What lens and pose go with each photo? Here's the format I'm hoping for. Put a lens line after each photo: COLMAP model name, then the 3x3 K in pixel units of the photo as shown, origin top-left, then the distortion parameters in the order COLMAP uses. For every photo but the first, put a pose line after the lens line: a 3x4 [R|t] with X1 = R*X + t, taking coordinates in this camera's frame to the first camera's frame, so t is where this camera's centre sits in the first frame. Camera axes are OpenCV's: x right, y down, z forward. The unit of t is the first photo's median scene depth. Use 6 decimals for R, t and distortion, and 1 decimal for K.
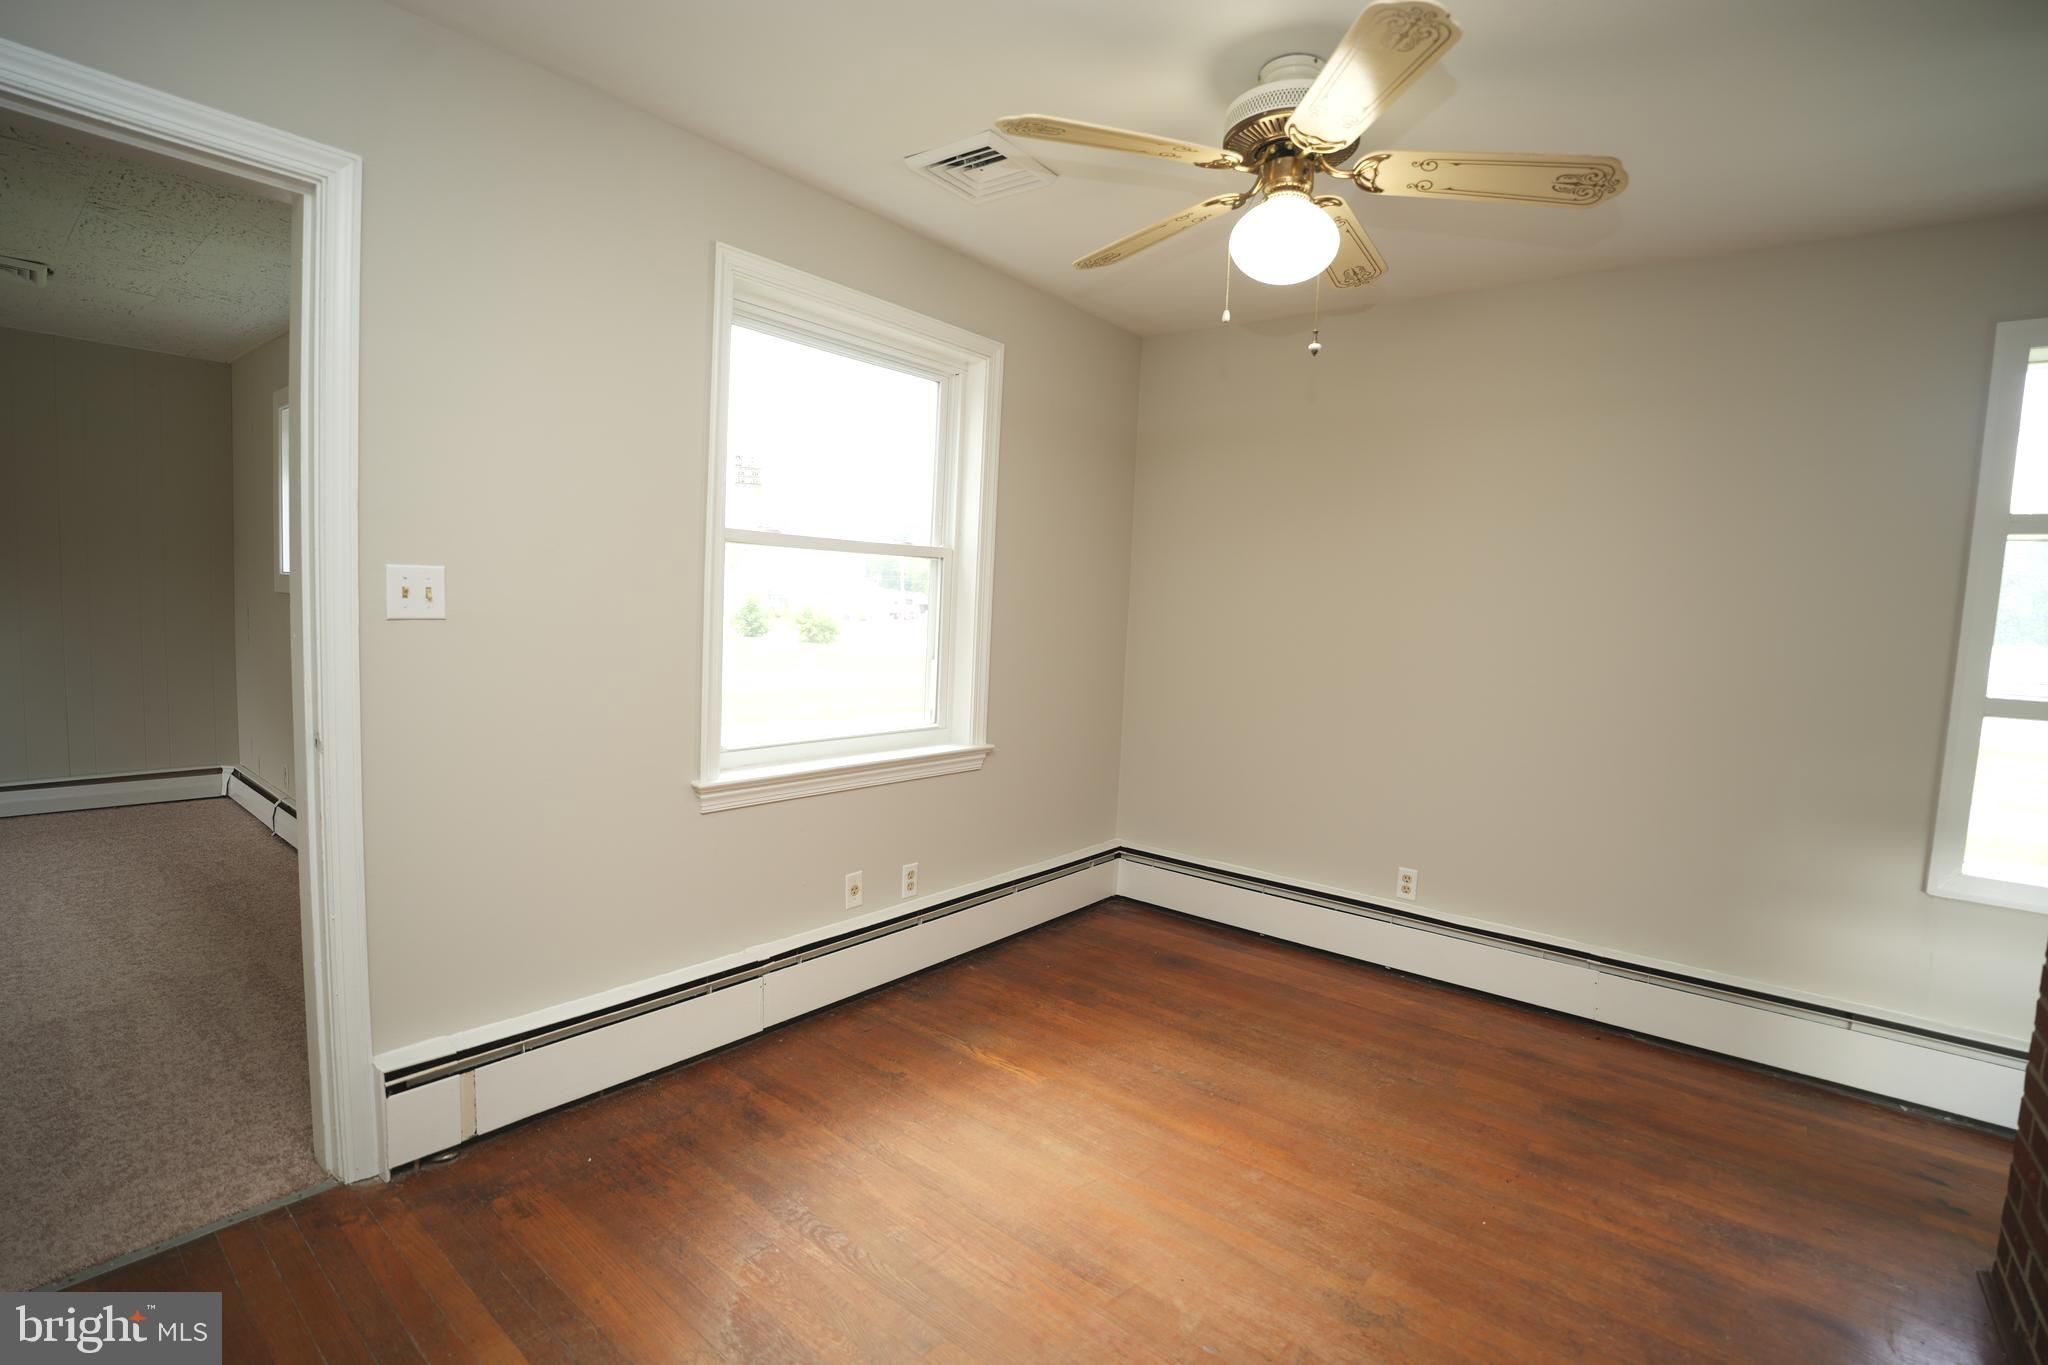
lens RADIAL K [[942.2, 0, 1024.0], [0, 942.2, 682.5], [0, 0, 1]] dist [-0.074562, 0.022336]
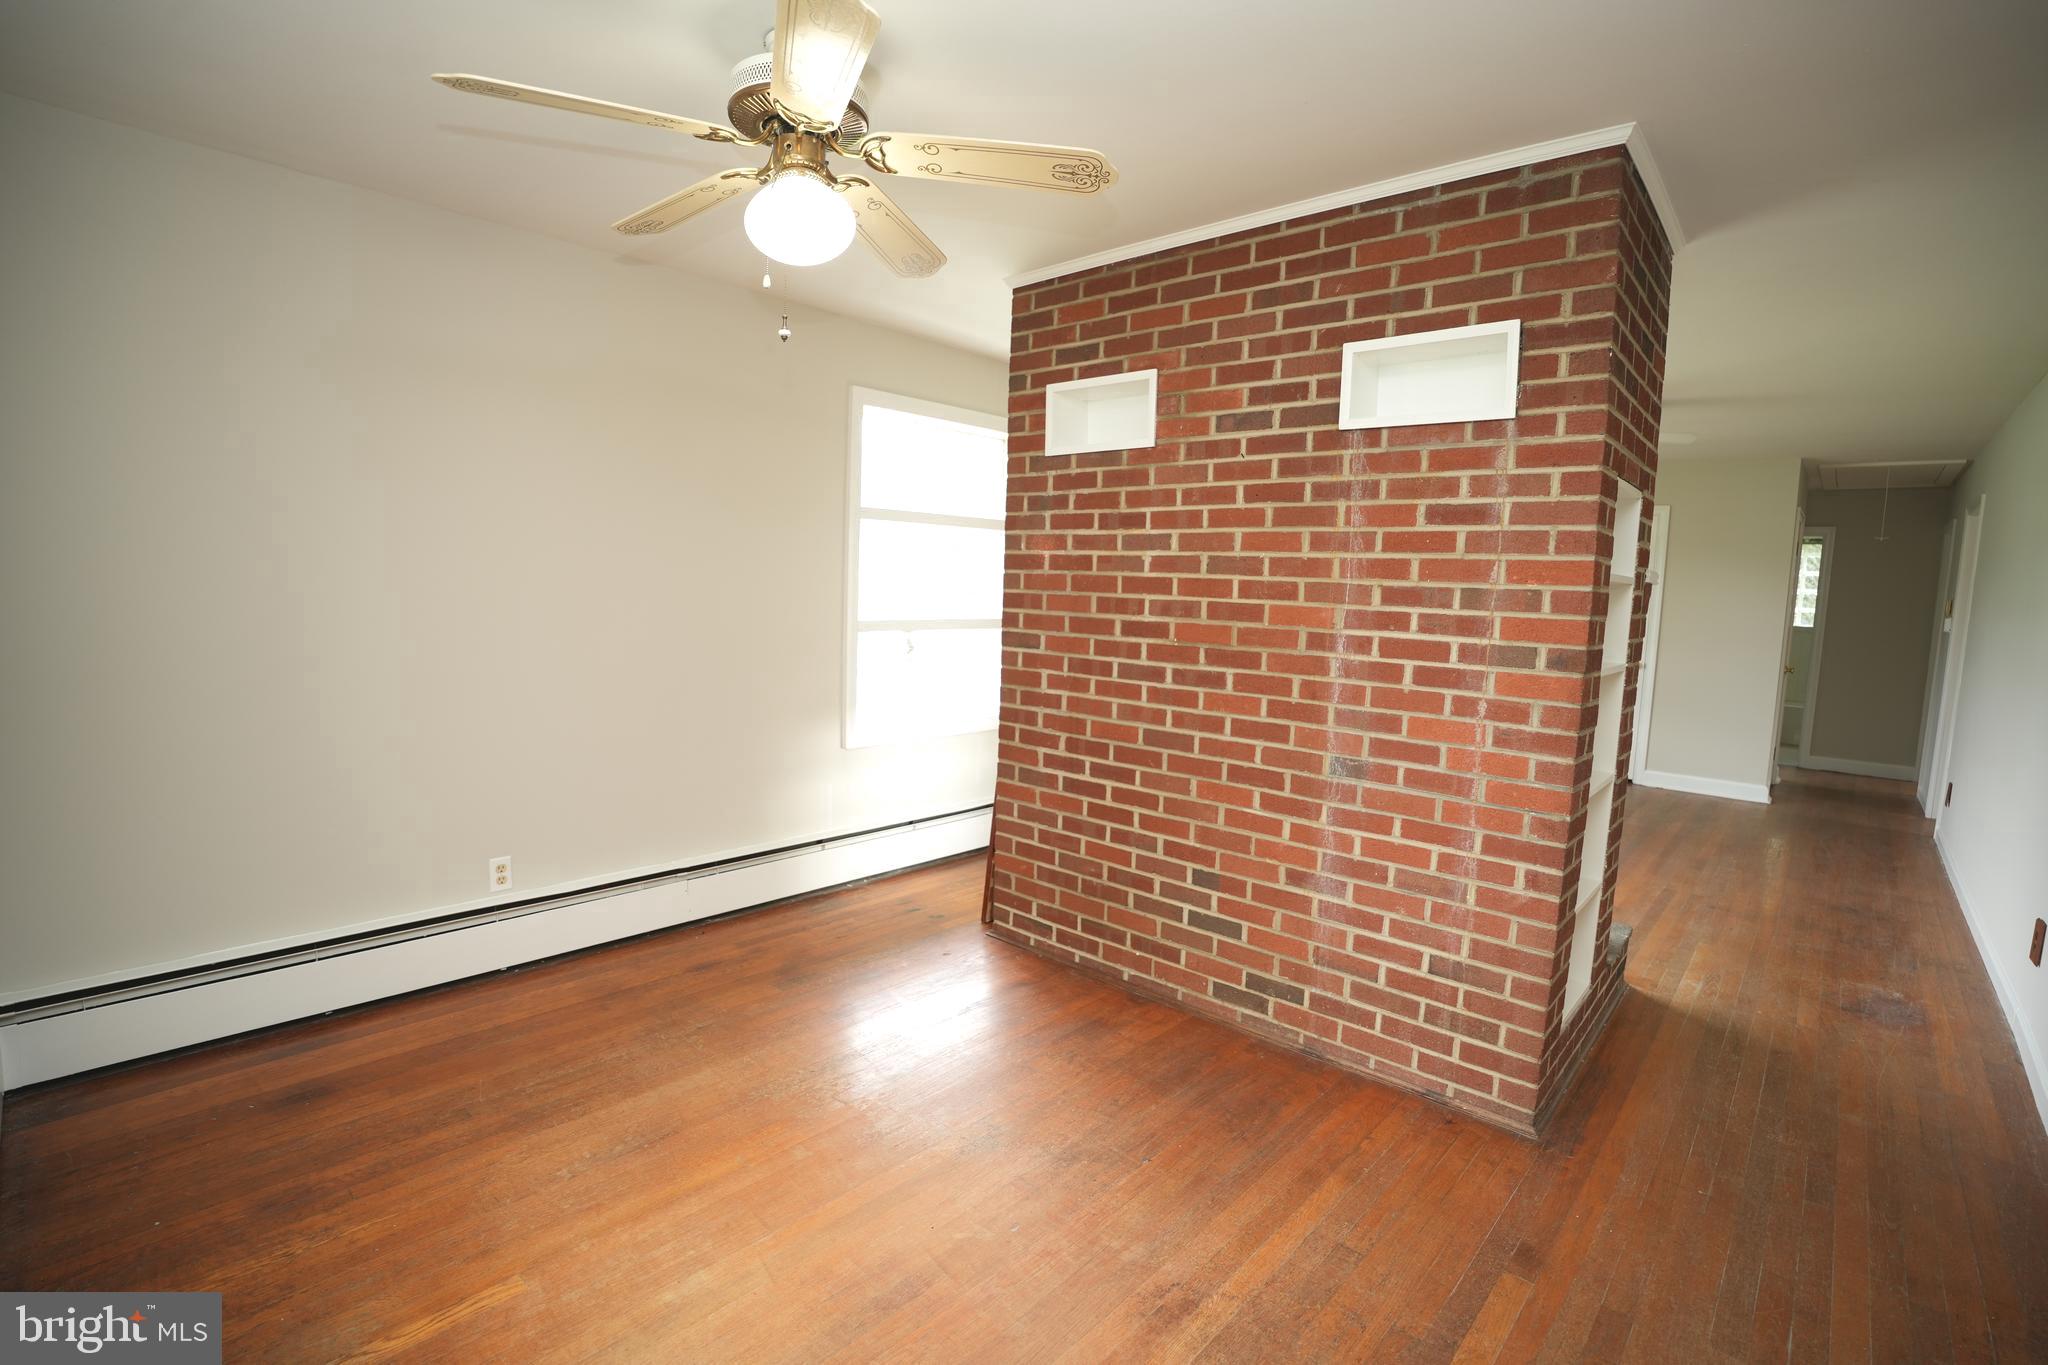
lens RADIAL K [[942.2, 0, 1024.0], [0, 942.2, 682.5], [0, 0, 1]] dist [-0.074562, 0.022336]
pose [[0.062990, -0.149312, 0.986782, -0.509729], [0.054700, 0.987776, 0.145971, -0.089132], [-0.996514, 0.044782, 0.070387, 0.499437]]
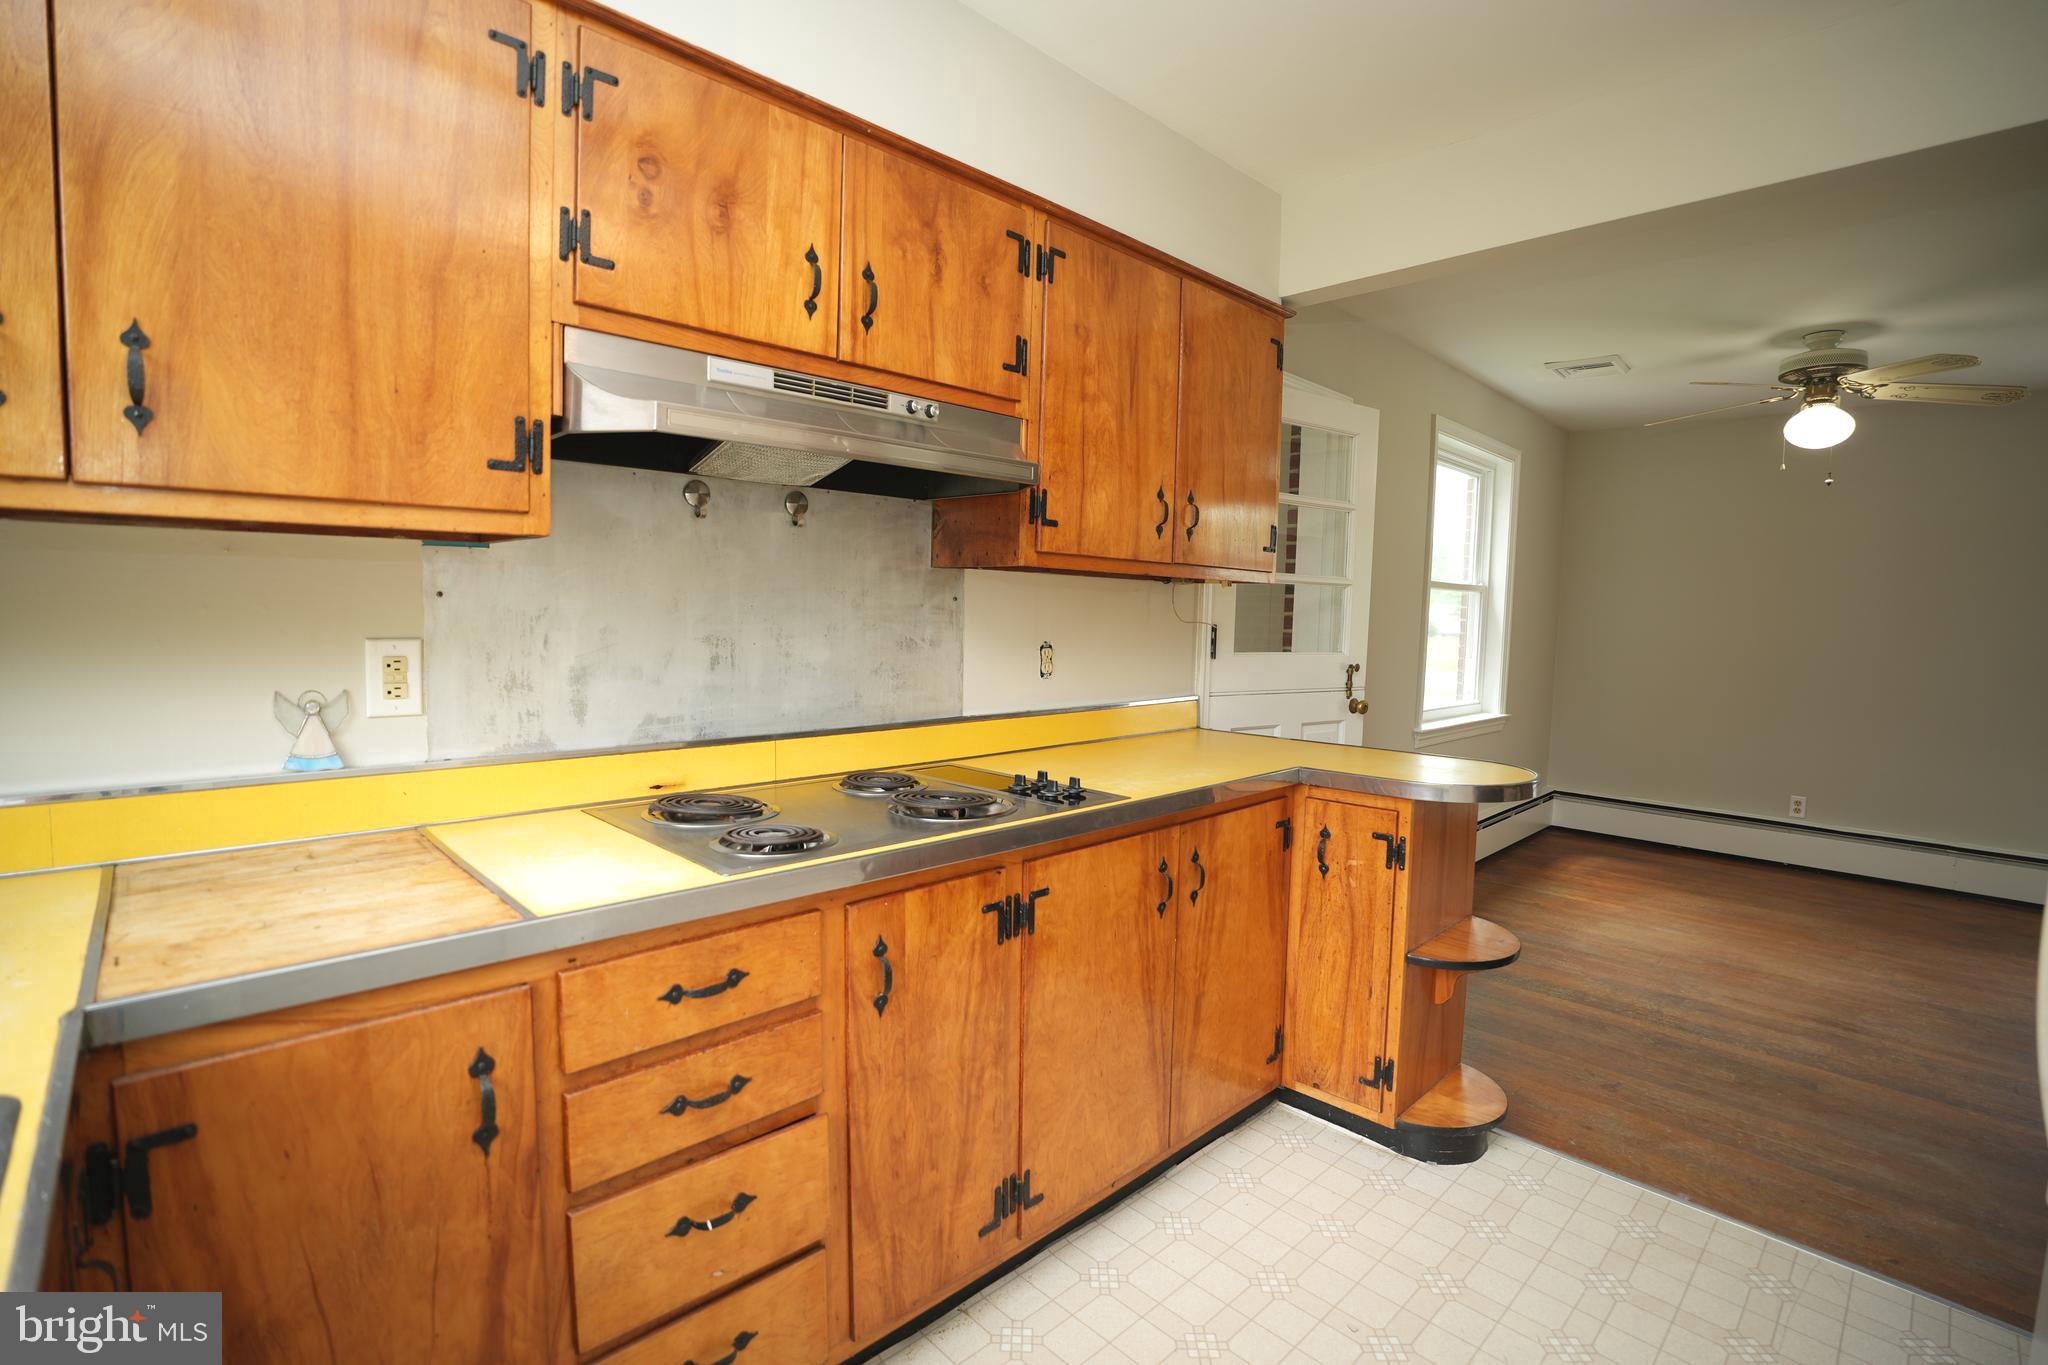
lens RADIAL K [[942.2, 0, 1024.0], [0, 942.2, 682.5], [0, 0, 1]] dist [-0.074562, 0.022336]
pose [[0.993253, -0.008327, -0.115669, -0.775768], [0.007049, 0.999910, -0.011457, 0.032831], [0.115754, 0.010564, 0.993222, -0.686047]]
